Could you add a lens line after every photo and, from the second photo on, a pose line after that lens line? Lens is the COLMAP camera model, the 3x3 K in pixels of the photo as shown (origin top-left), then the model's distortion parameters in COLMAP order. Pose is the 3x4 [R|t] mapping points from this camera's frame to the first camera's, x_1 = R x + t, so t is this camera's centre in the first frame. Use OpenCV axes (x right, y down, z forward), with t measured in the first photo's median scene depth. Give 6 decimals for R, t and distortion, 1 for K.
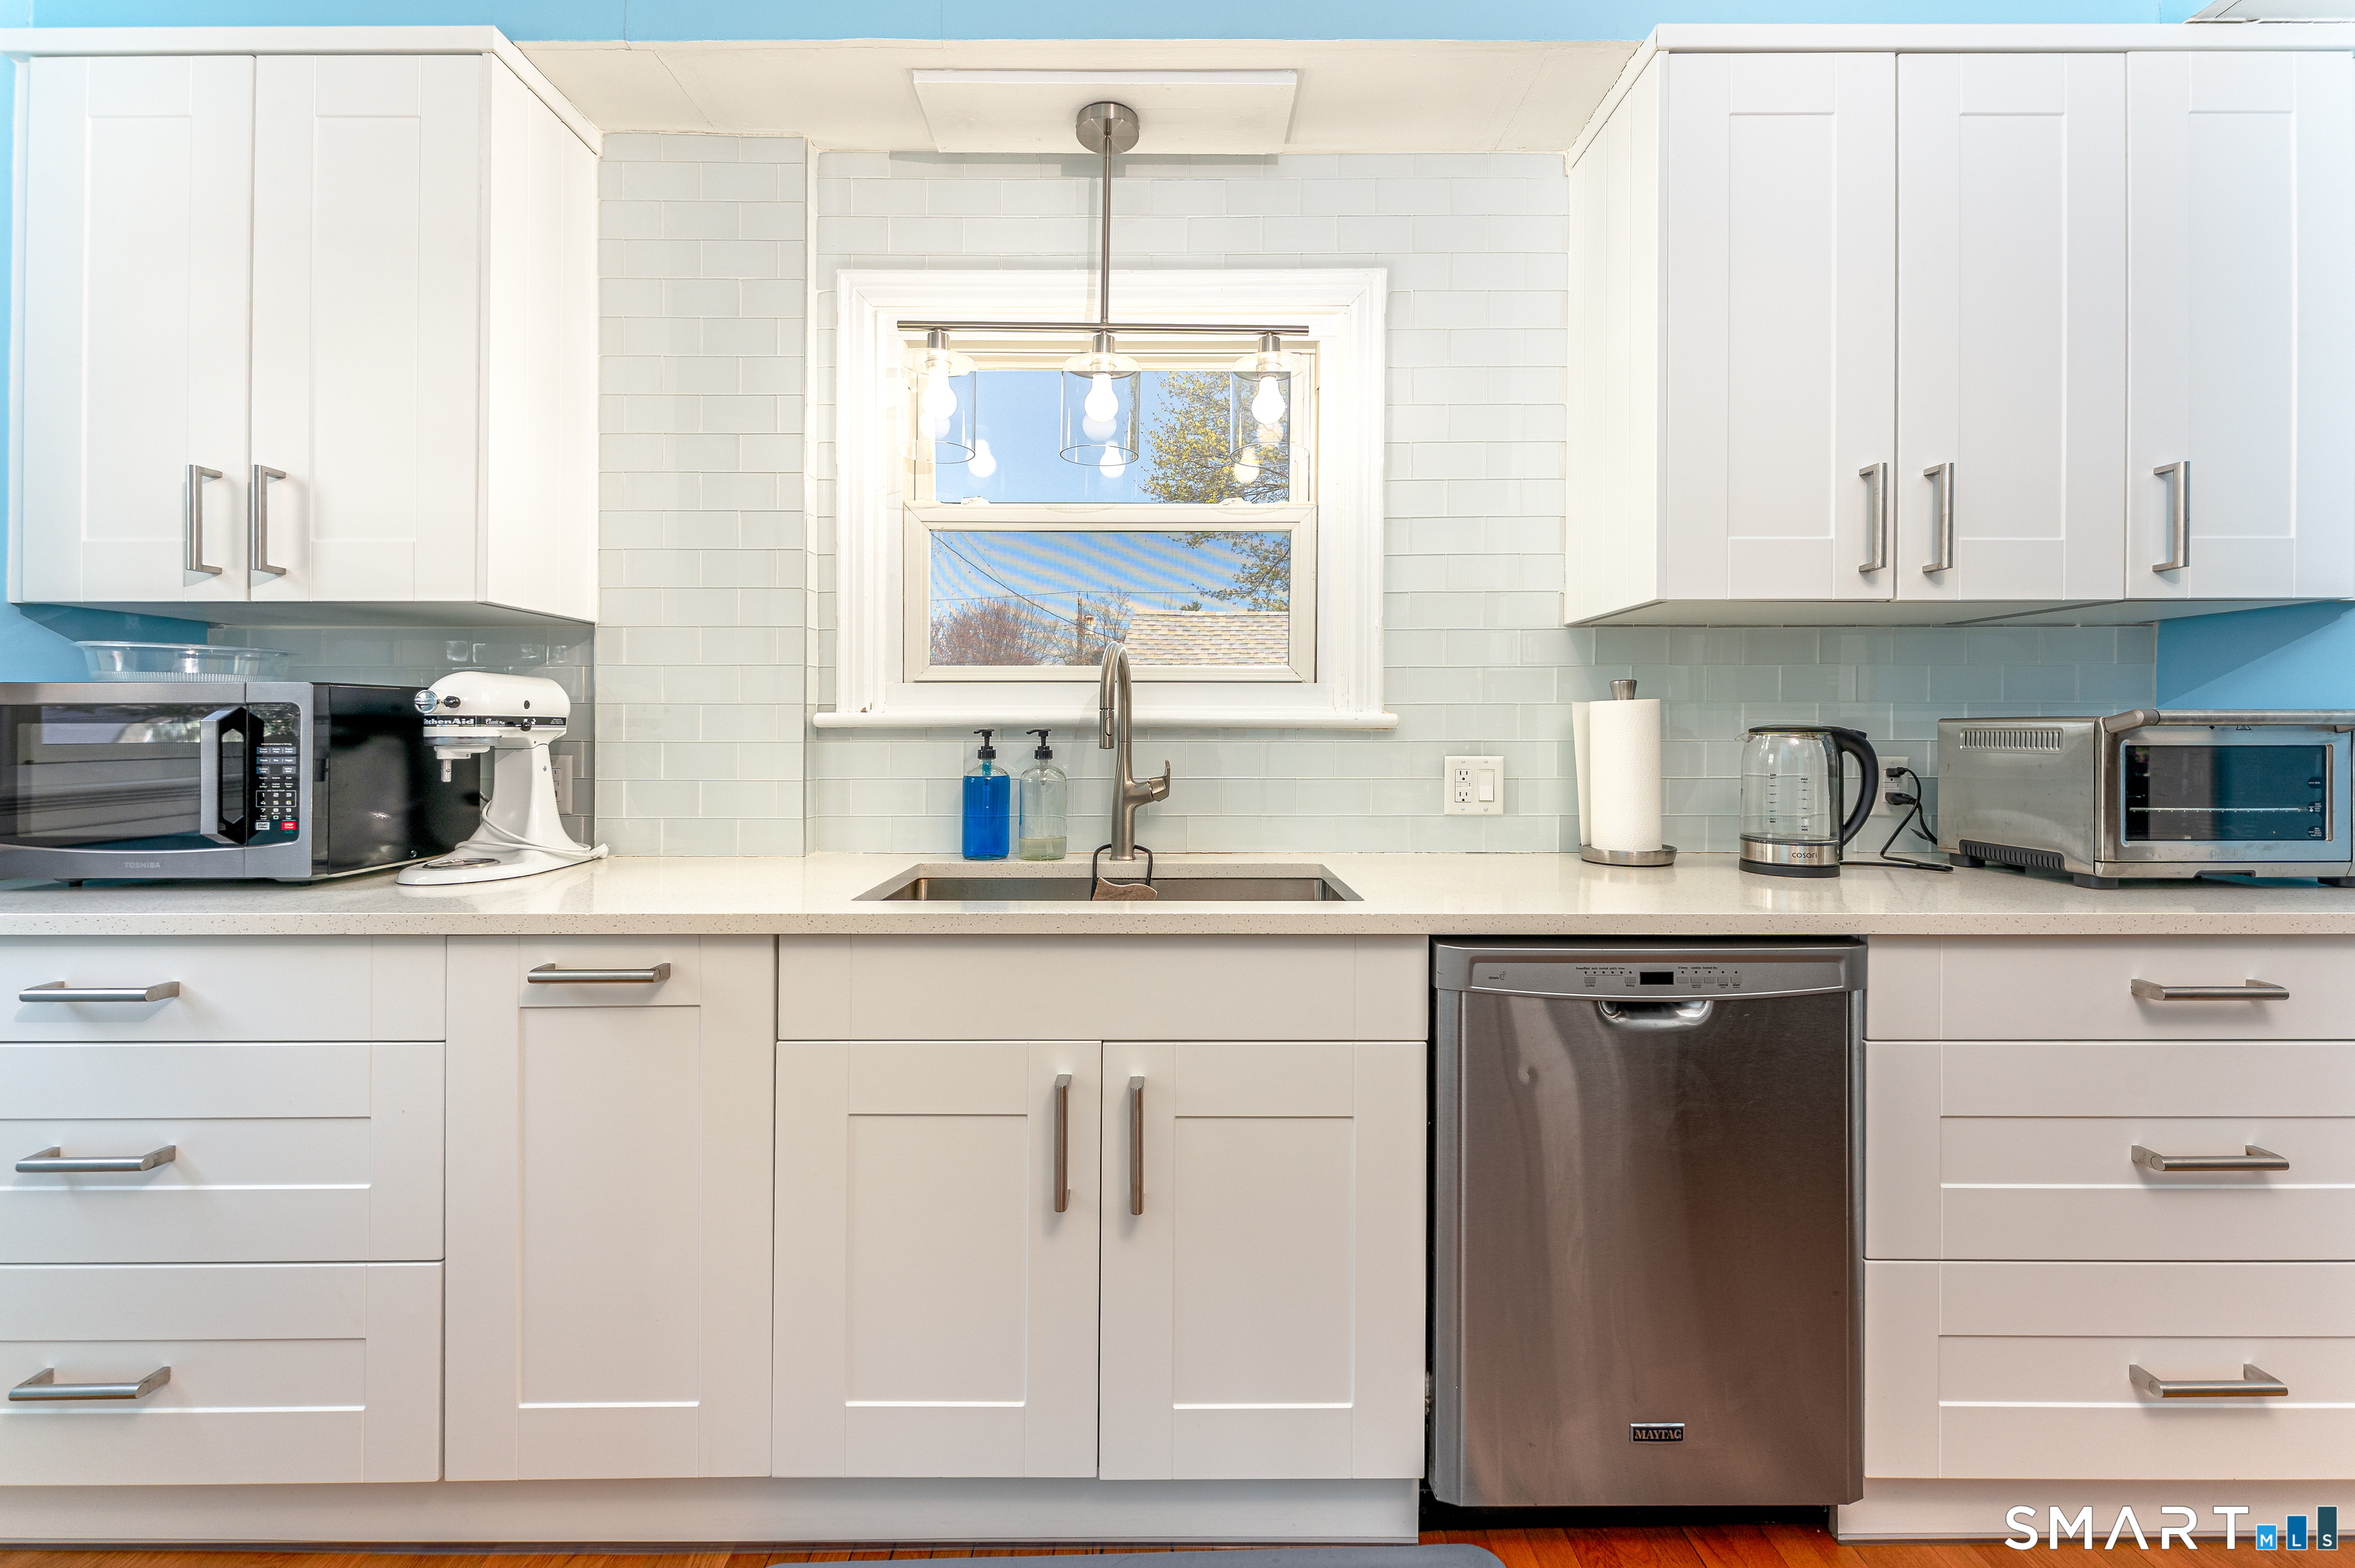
lens RADIAL K [[962.8, 0, 1178.9], [0, 962.8, 766.1], [0, 0, 1]] dist [-0.001593, -0.000313]
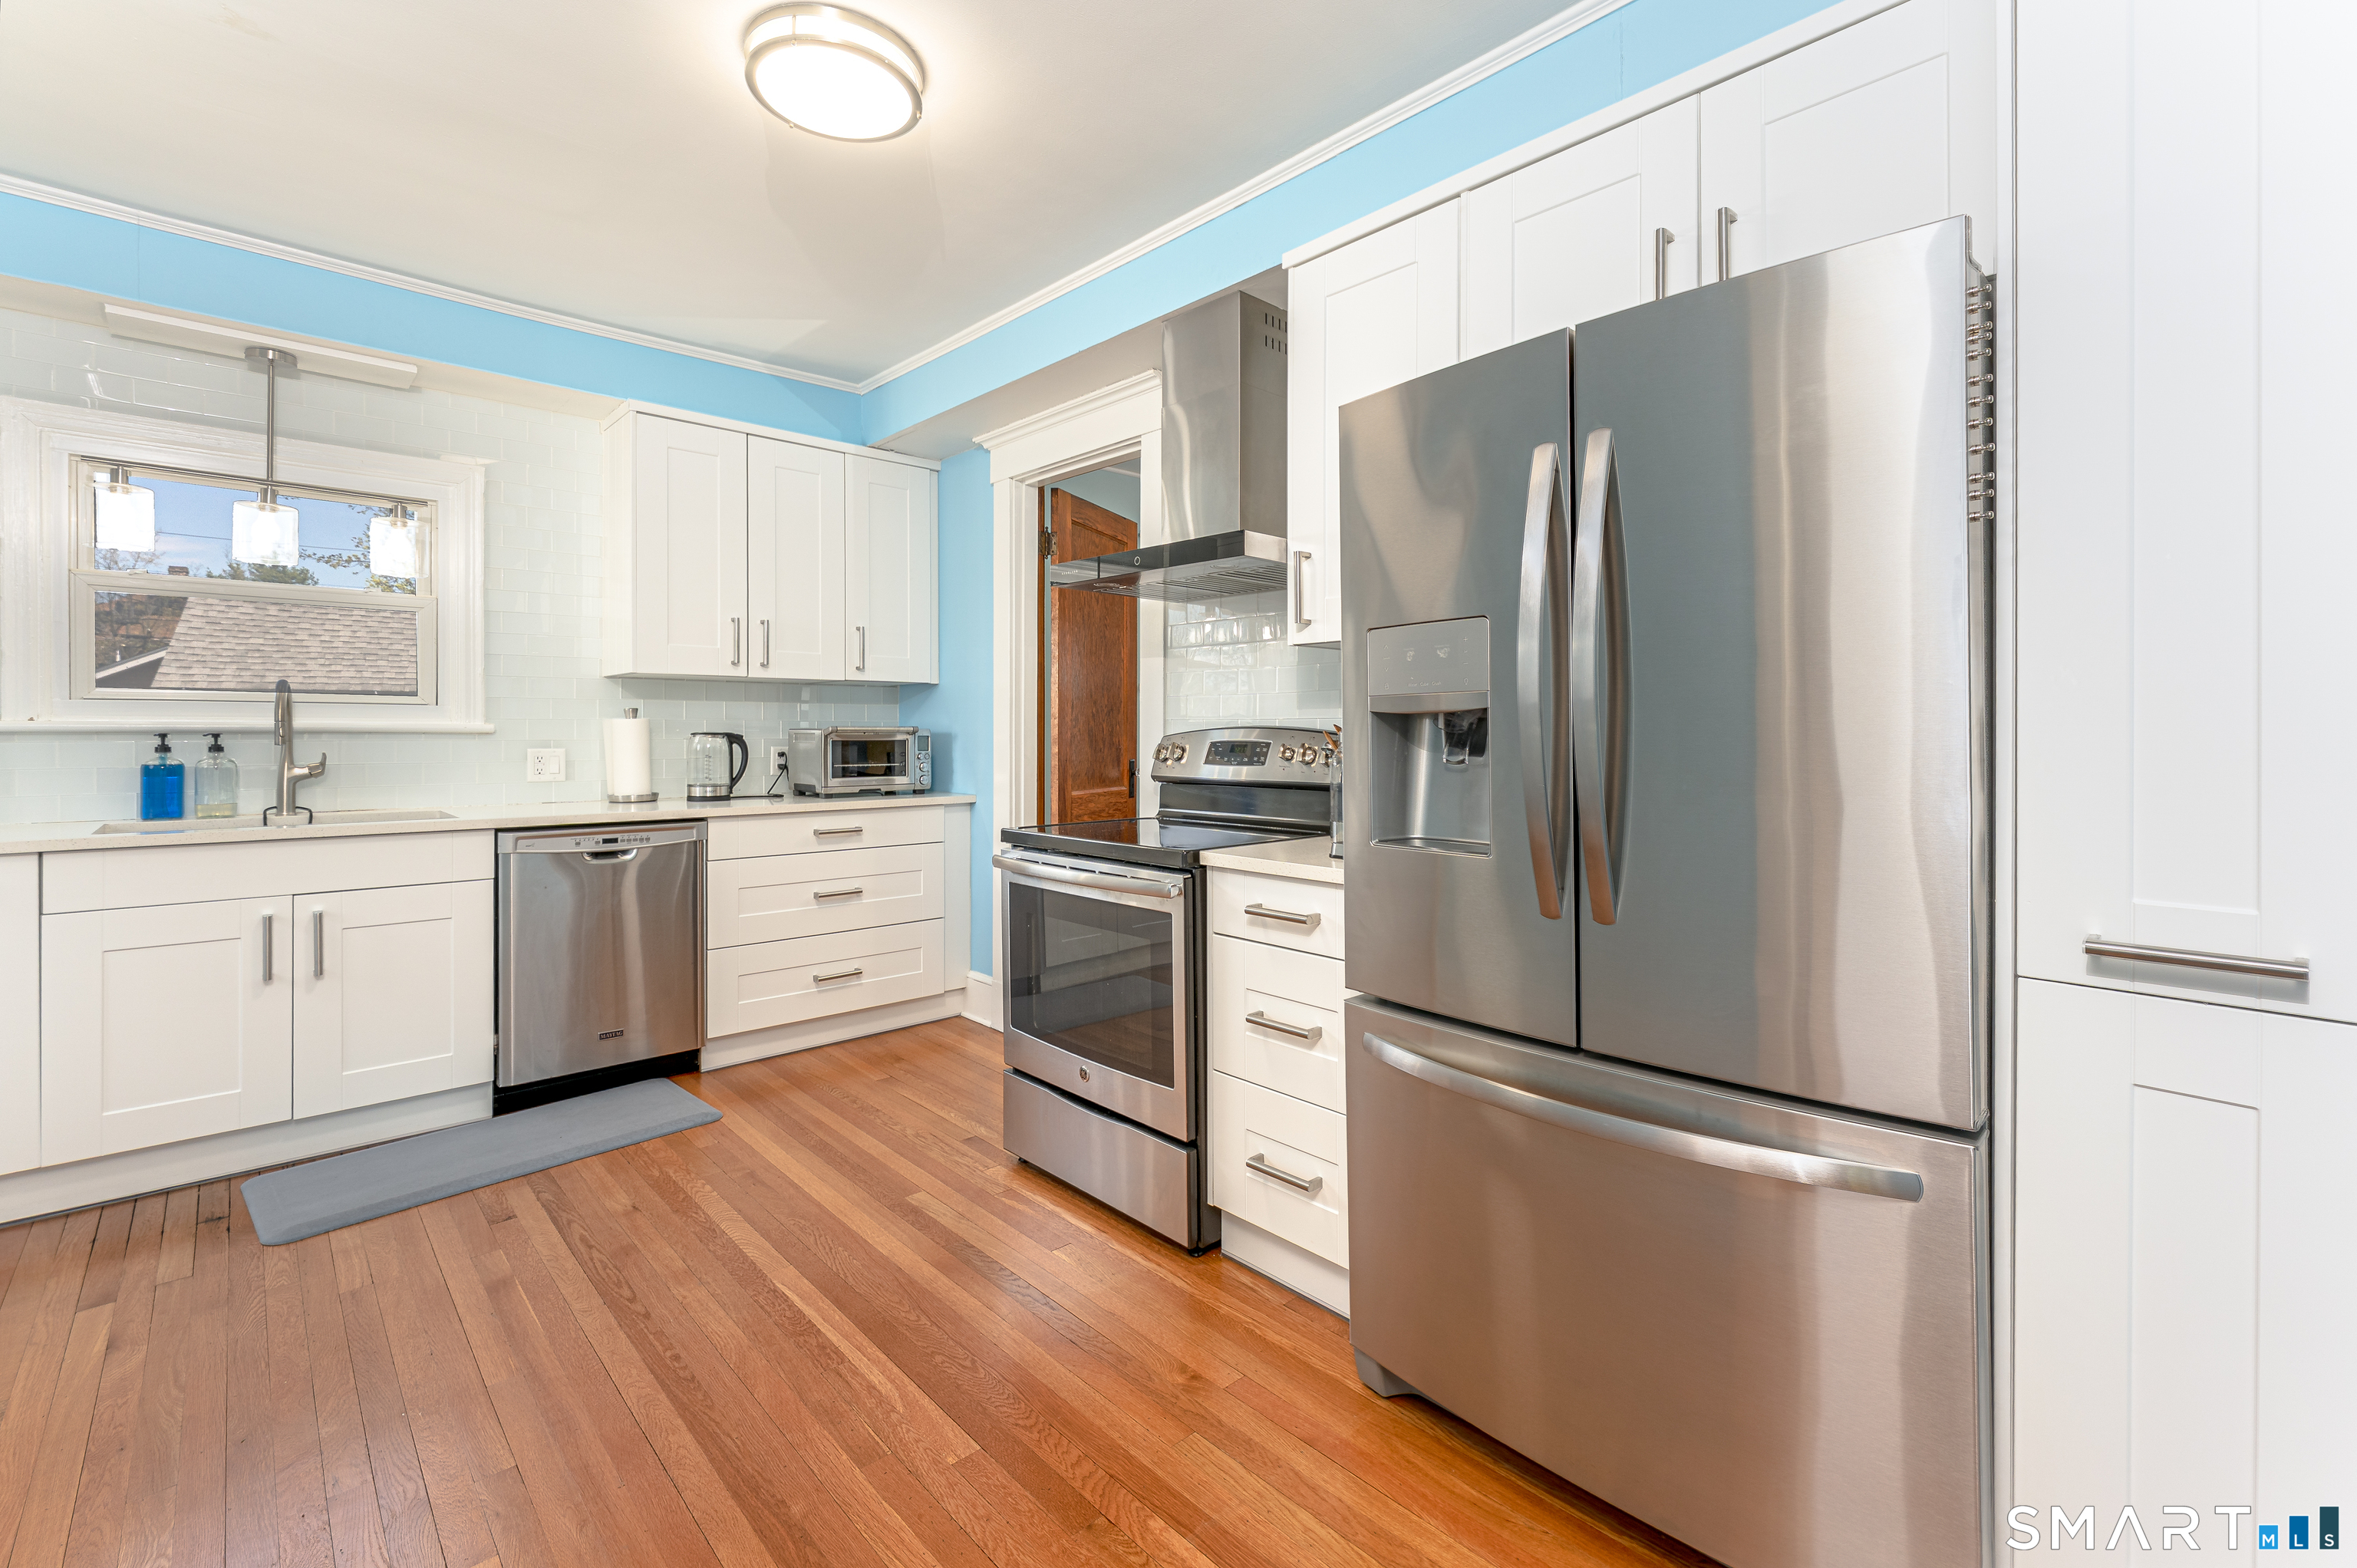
lens RADIAL K [[1018.2, 0, 1180.5], [0, 1018.2, 746.8], [0, 0, 1]] dist [-0.003982, -0.000369]
pose [[0.739791, -0.006491, 0.672805, -0.106127], [0.024190, 0.999564, -0.016956, 0.054919], [-0.672401, 0.028819, 0.739626, -1.379961]]
